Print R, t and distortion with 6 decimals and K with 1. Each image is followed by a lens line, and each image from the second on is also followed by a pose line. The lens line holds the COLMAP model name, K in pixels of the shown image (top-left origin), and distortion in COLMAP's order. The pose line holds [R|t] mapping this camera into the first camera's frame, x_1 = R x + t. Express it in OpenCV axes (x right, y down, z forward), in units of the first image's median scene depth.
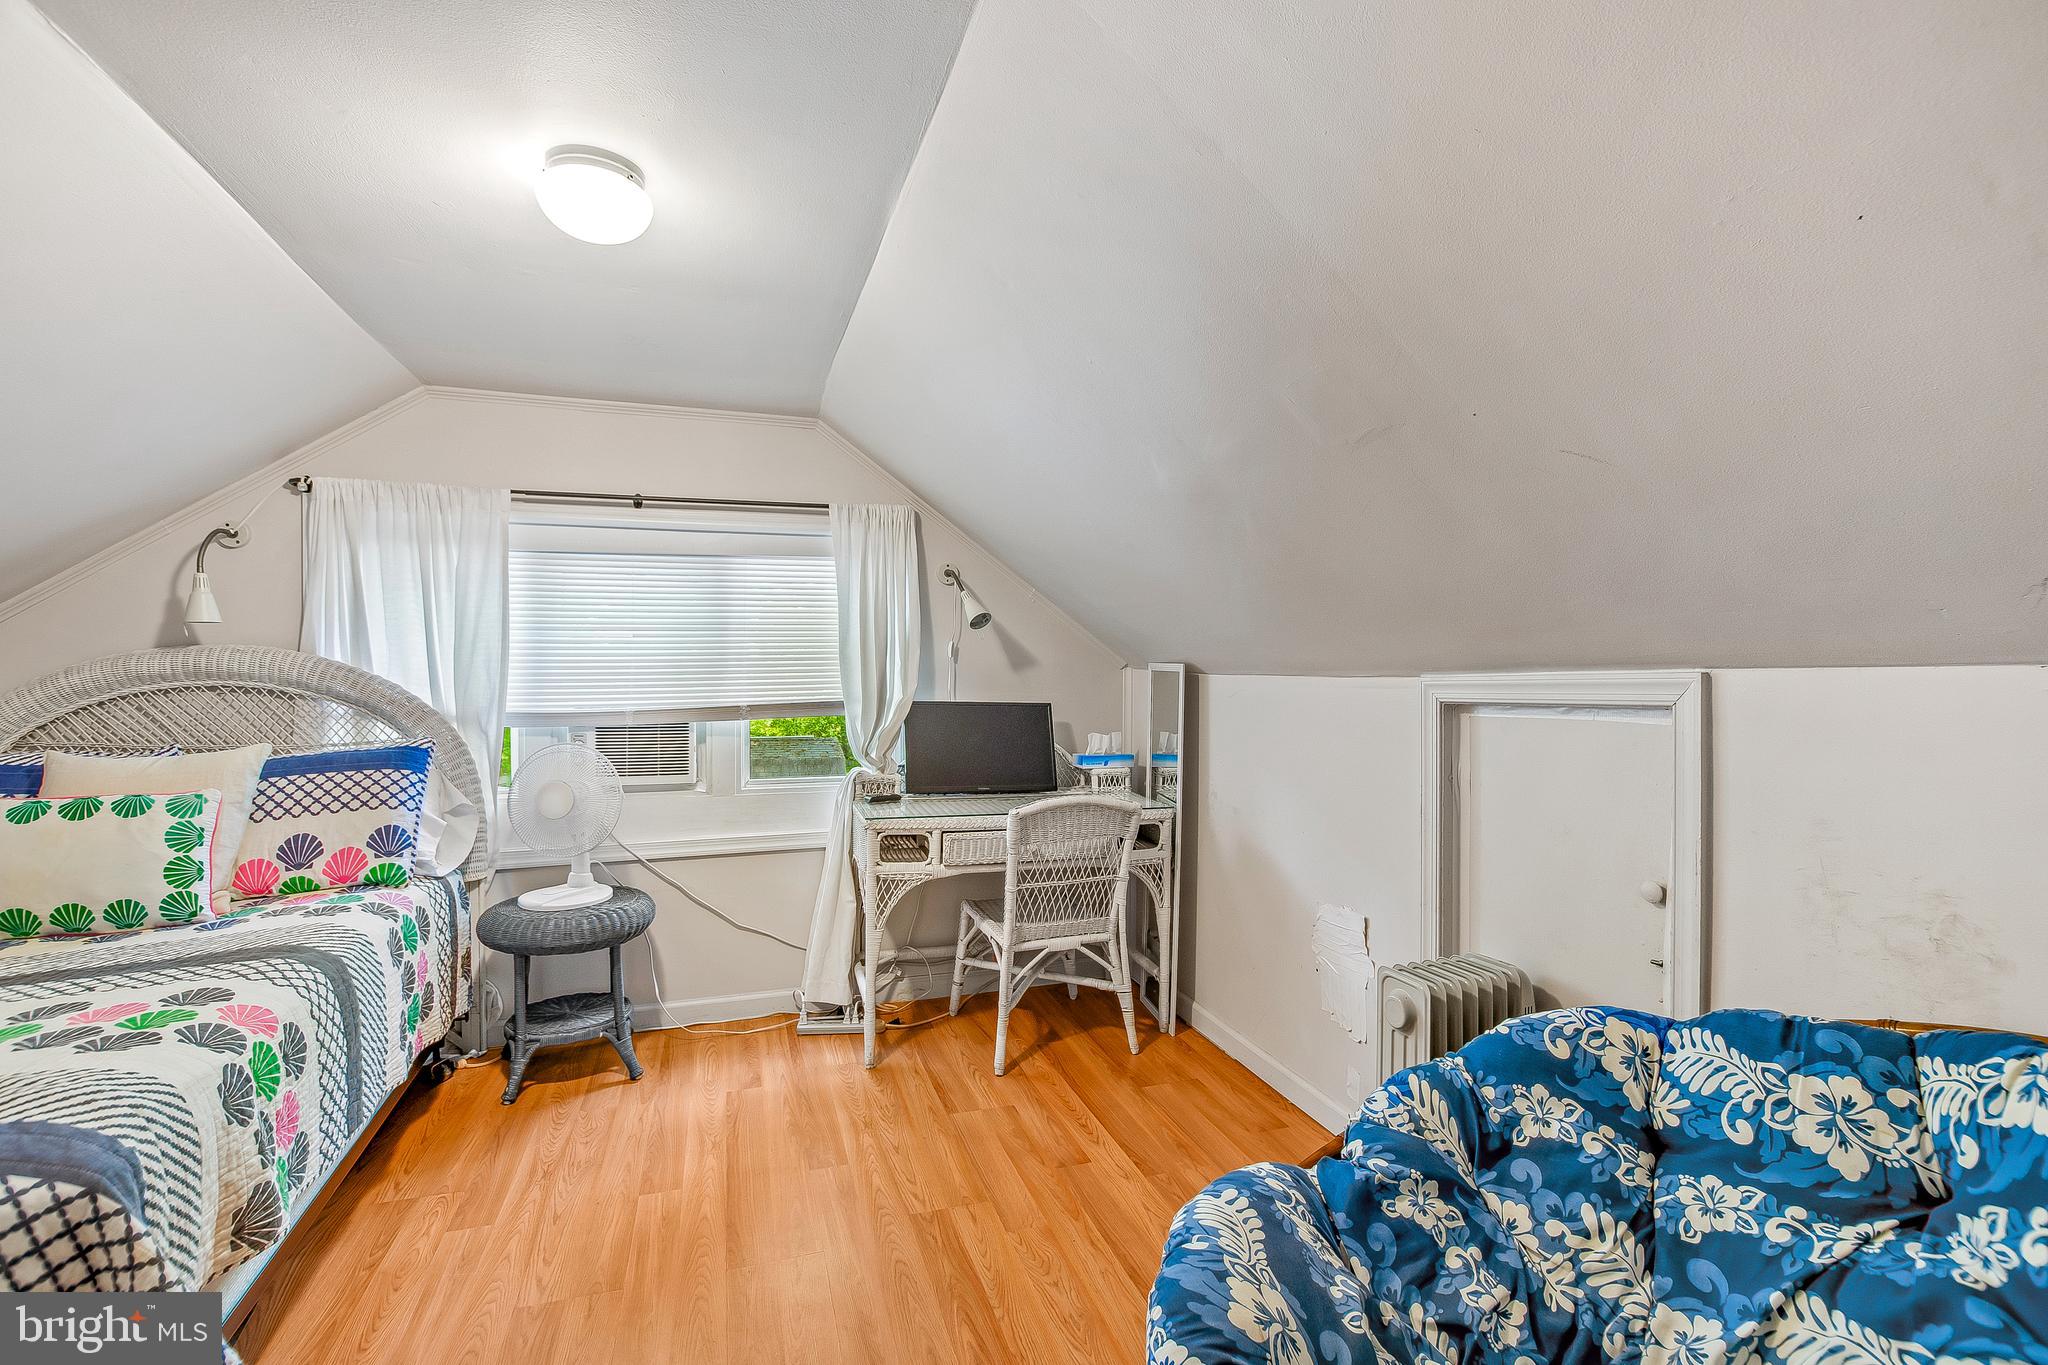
lens RADIAL K [[893.2, 0, 1013.4], [0, 893.2, 679.3], [0, 0, 1]] dist [0.014097, -0.004980]
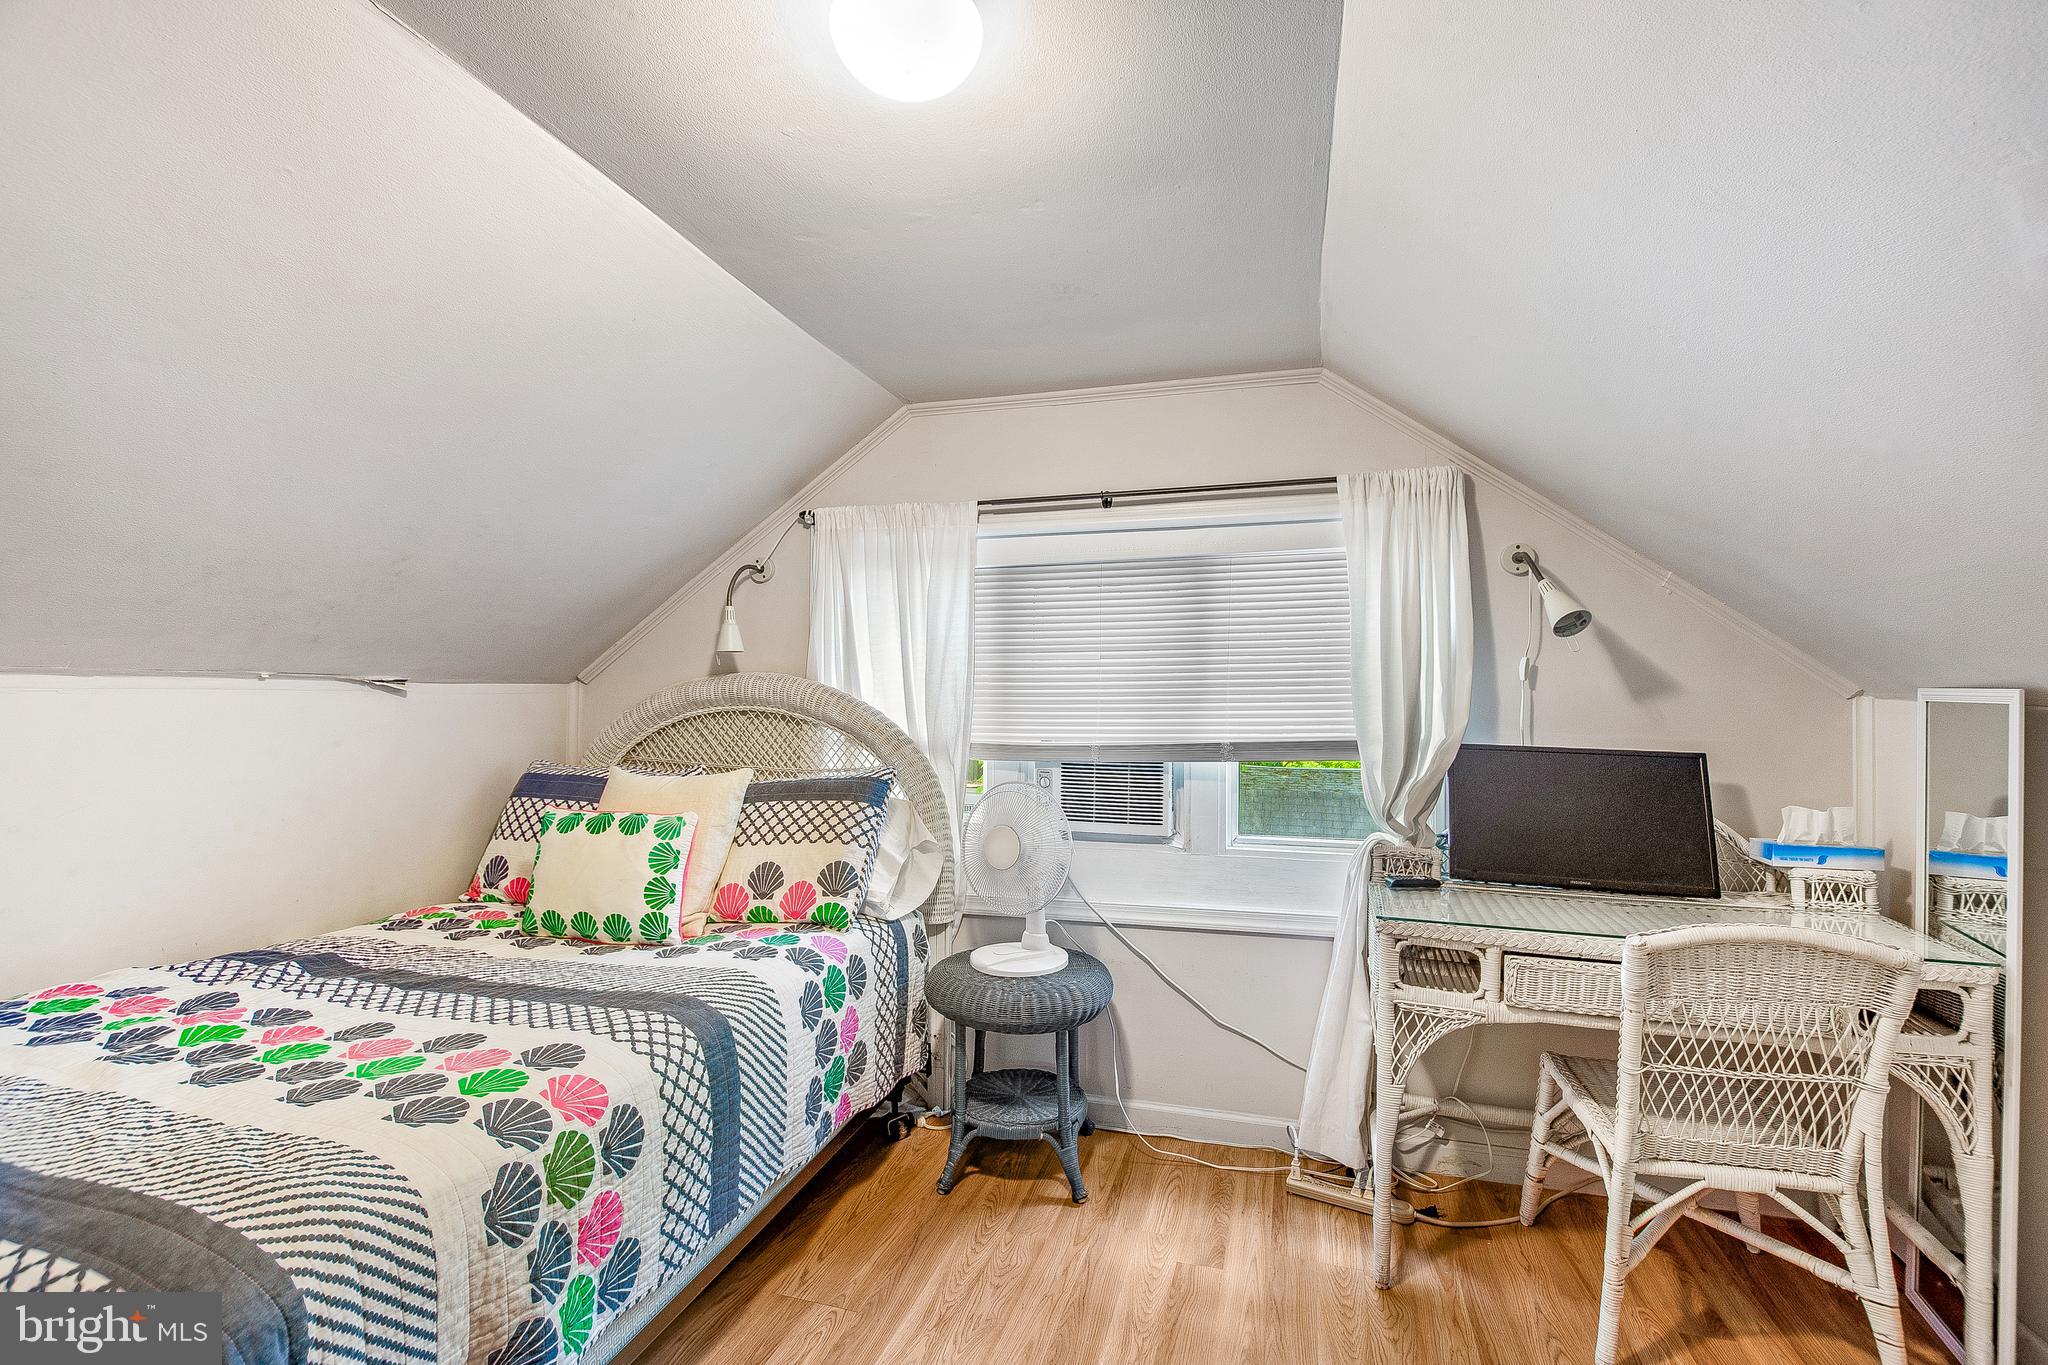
lens RADIAL K [[893.2, 0, 1053.5], [0, 893.2, 689.5], [0, 0, 1]] dist [0.014097, -0.004980]
pose [[0.835960, 0.000186, -0.548791, 0.005634], [-0.012640, 0.999741, -0.018917, -0.002120], [0.548646, 0.022750, 0.835745, 0.284906]]
